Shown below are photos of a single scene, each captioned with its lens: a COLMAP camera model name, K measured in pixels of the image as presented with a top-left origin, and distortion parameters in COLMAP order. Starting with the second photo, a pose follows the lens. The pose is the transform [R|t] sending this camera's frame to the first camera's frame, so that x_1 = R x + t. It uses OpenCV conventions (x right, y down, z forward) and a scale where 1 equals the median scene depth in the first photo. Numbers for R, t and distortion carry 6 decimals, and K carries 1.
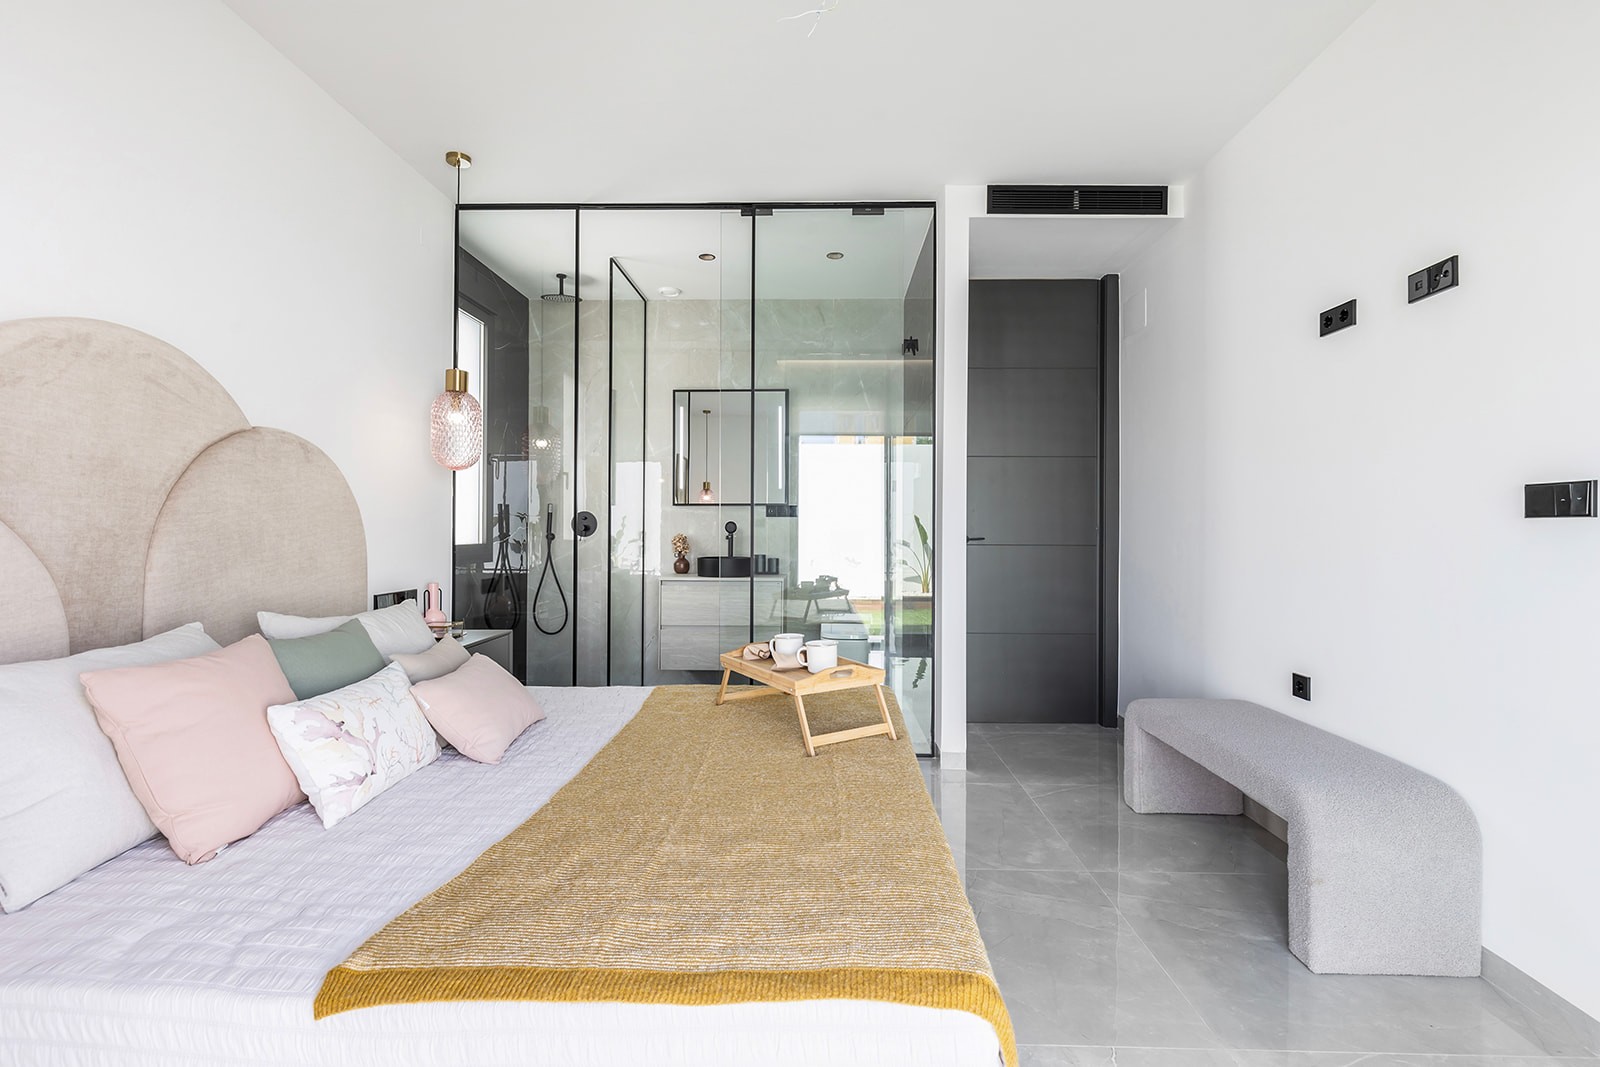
lens RADIAL K [[724.3, 0, 800.1], [0, 724.3, 527.8], [0, 0, 1]] dist [0.009912, -0.000281]
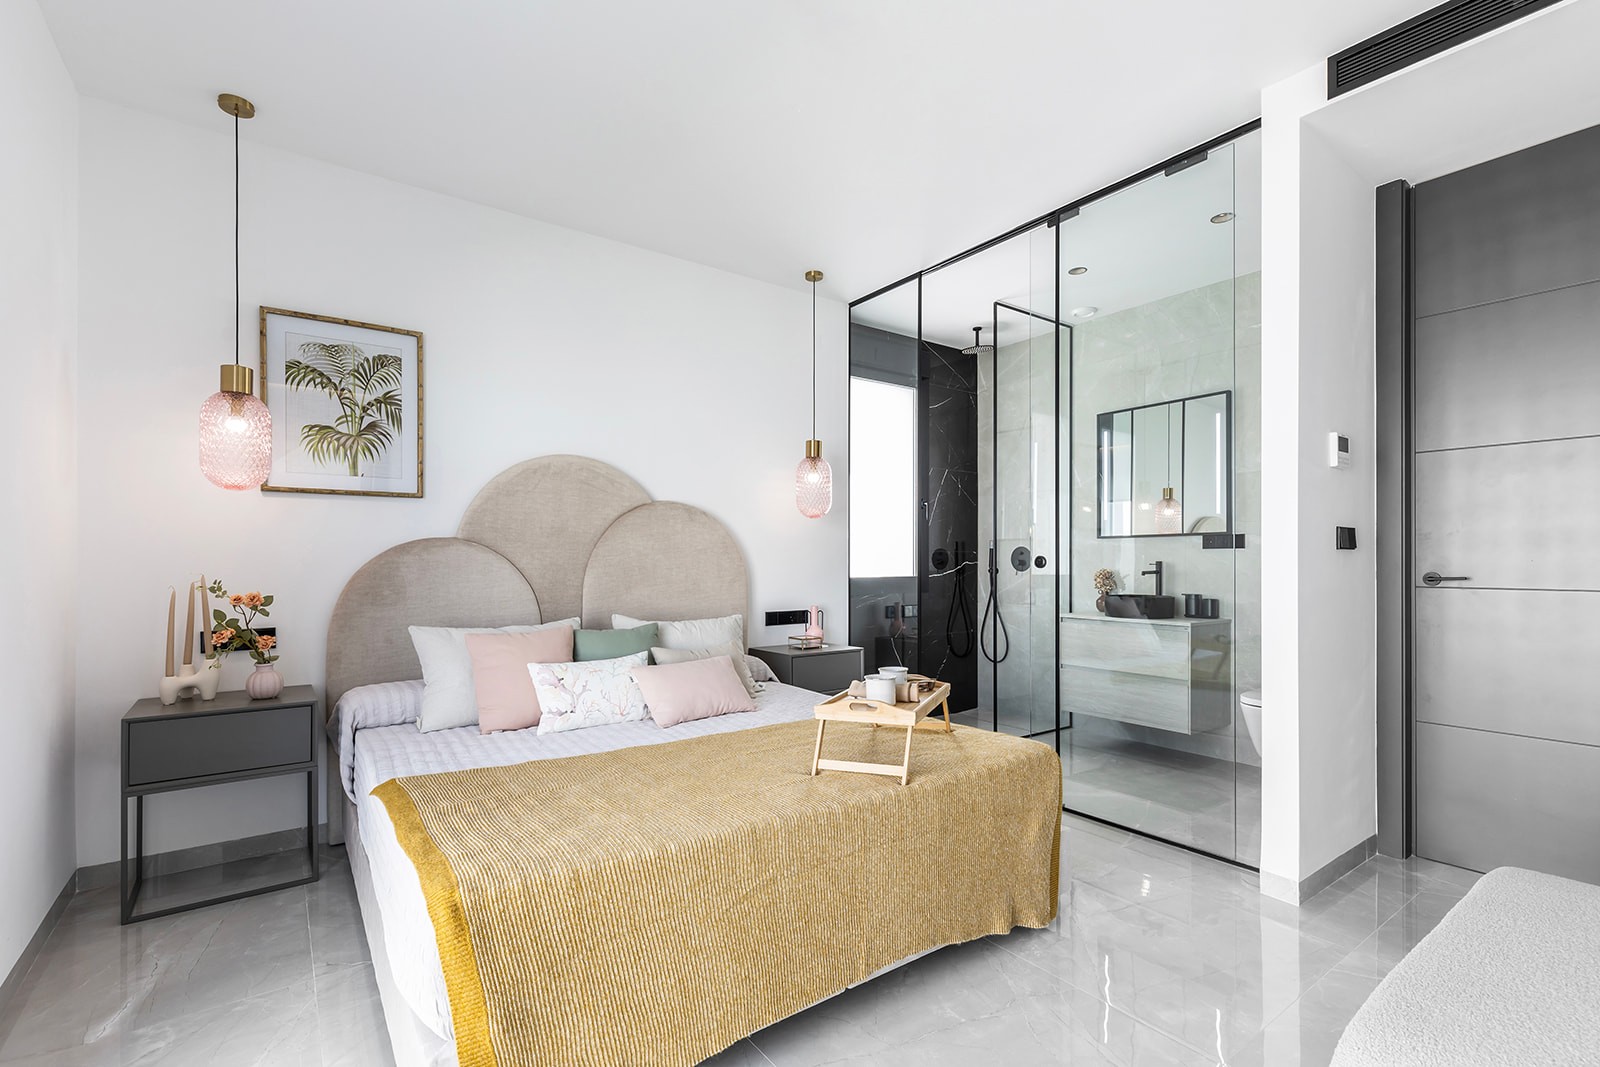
lens RADIAL K [[724.3, 0, 803.4], [0, 724.3, 560.8], [0, 0, 1]] dist [0.009912, -0.000281]
pose [[0.611718, -0.005675, -0.791056, 0.609666], [0.003570, 0.999984, -0.004413, 0.001032], [0.791068, -0.000124, 0.611728, 0.236363]]
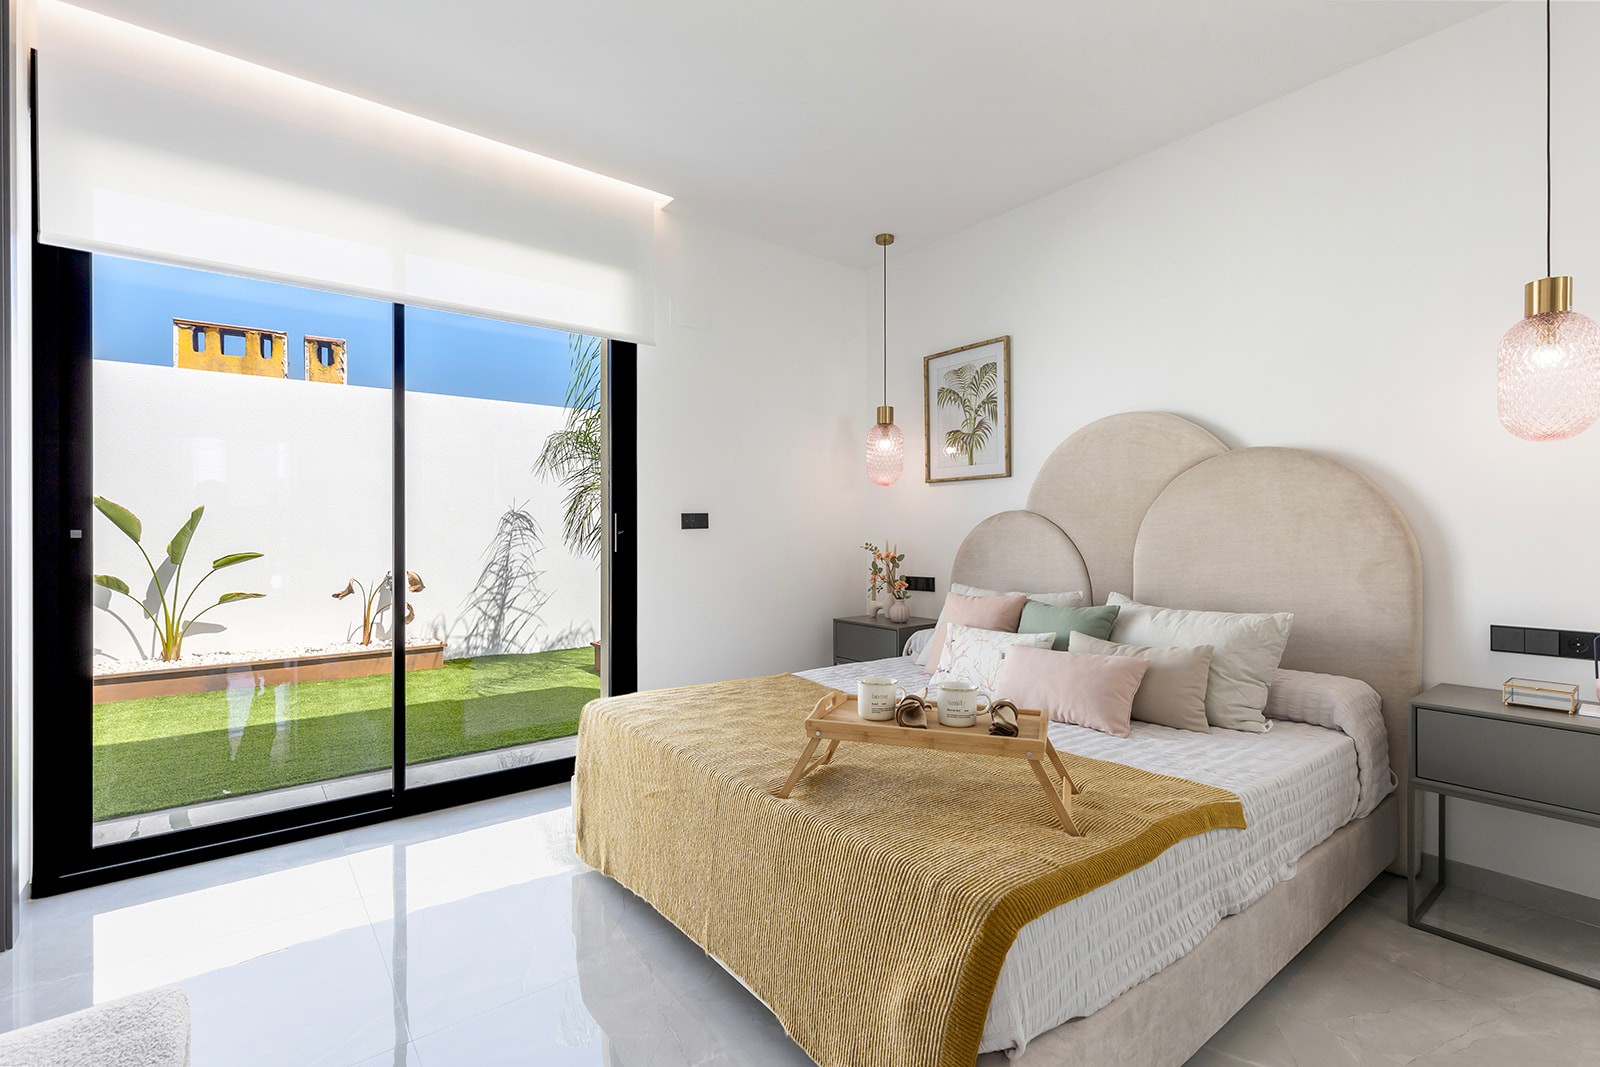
lens RADIAL K [[724.3, 0, 804.2], [0, 724.3, 540.6], [0, 0, 1]] dist [0.009912, -0.000281]
pose [[-0.767694, 0.004977, -0.640797, 0.479791], [-0.000713, 0.999963, 0.008621, 0.000314], [0.640816, 0.007075, -0.767662, 1.246507]]
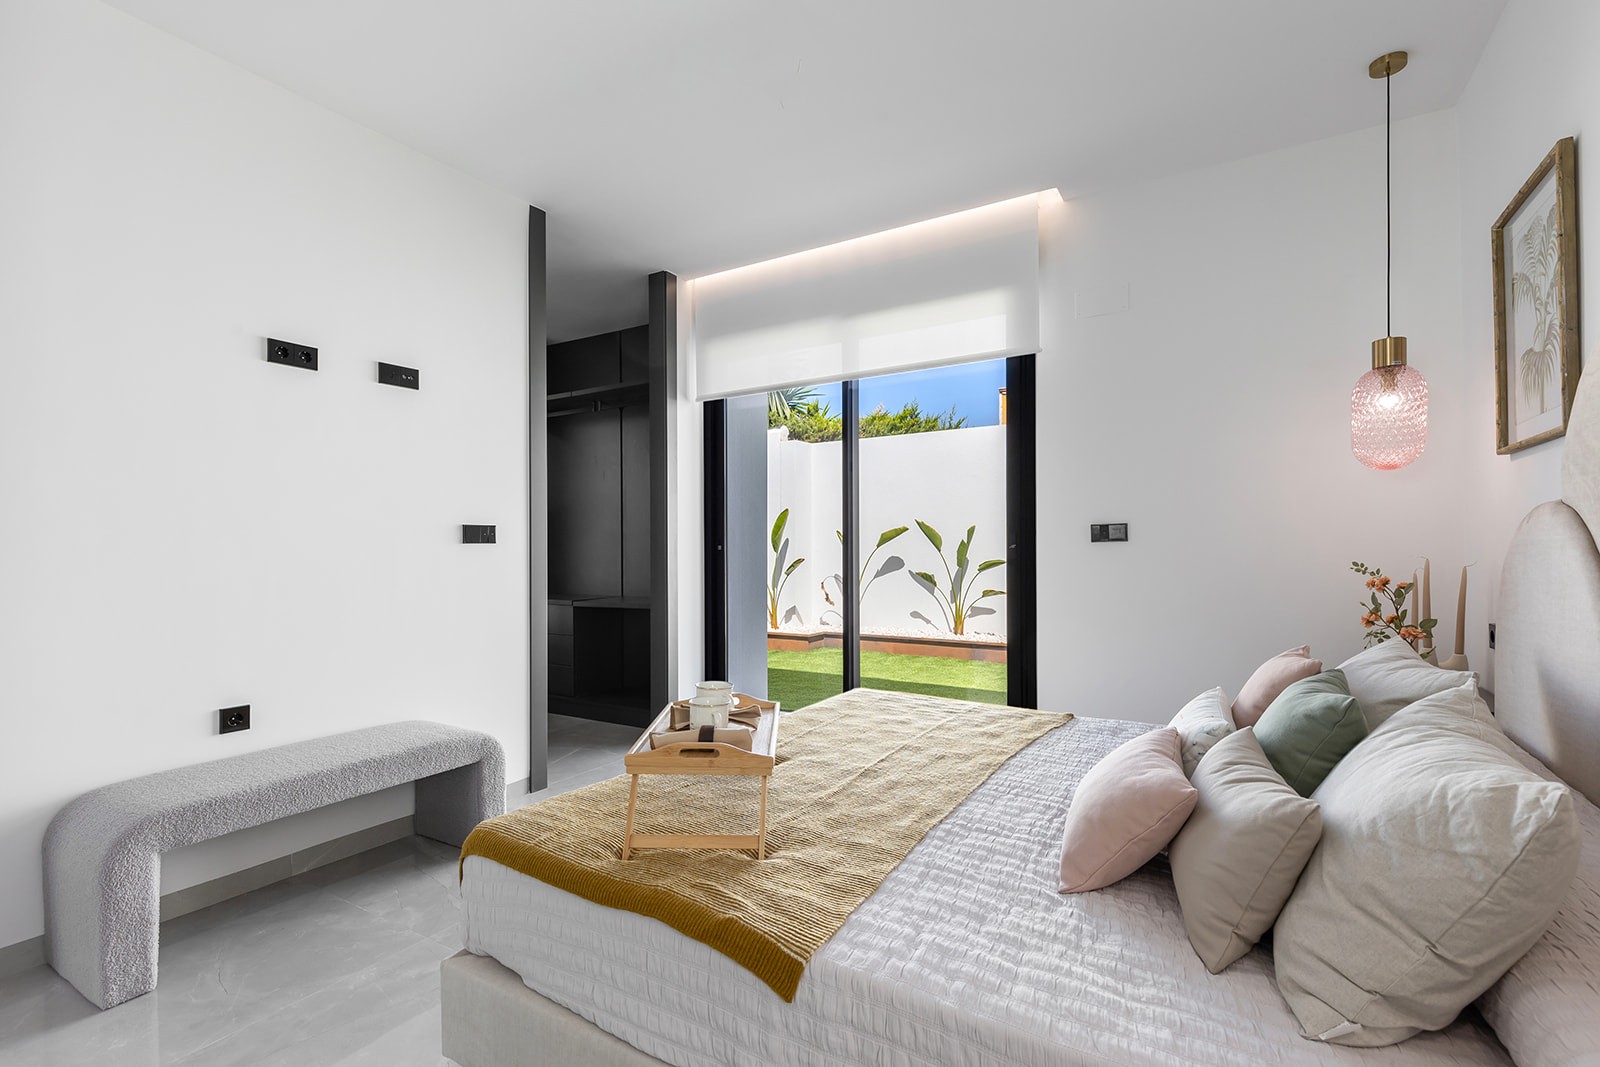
lens RADIAL K [[724.3, 0, 810.7], [0, 724.3, 537.3], [0, 0, 1]] dist [0.009912, -0.000281]
pose [[-0.870907, 0.006977, 0.491398, -0.395743], [0.002329, 0.999947, -0.010069, -0.005352], [-0.491442, -0.007624, -0.870877, 1.360511]]
